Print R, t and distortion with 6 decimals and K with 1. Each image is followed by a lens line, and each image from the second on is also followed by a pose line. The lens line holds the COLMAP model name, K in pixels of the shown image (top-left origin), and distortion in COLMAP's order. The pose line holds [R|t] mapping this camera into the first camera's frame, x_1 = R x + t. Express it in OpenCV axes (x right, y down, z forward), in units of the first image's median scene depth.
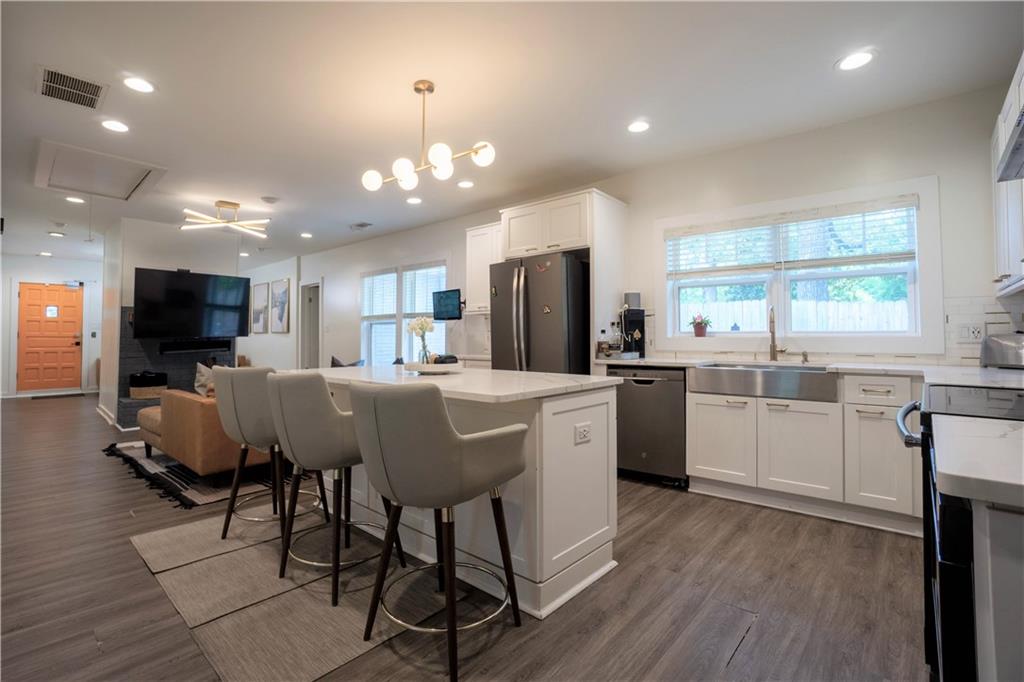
lens RADIAL K [[468.7, 0, 465.2], [0, 468.7, 325.8], [0, 0, 1]] dist [-0.000631, 0.000292]
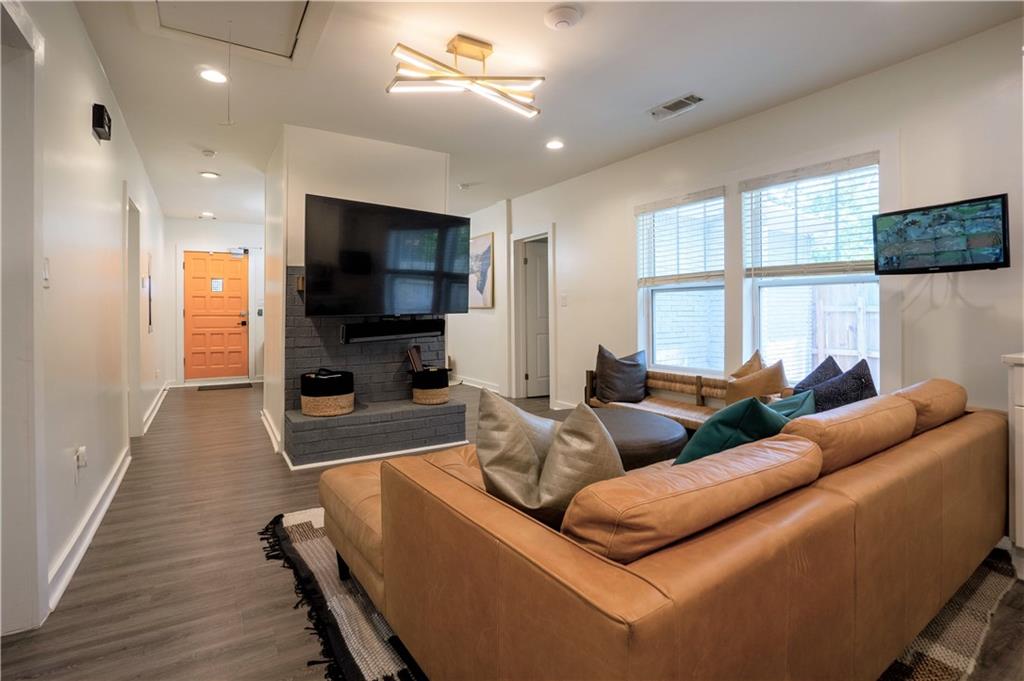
lens RADIAL K [[490.1, 0, 509.8], [0, 490.1, 311.6], [0, 0, 1]] dist [-0.035026, 0.000154]
pose [[0.977949, -0.007339, -0.208716, -0.259226], [0.011329, 0.999775, 0.017926, 0.009431], [0.208538, -0.019895, 0.977812, 0.359211]]
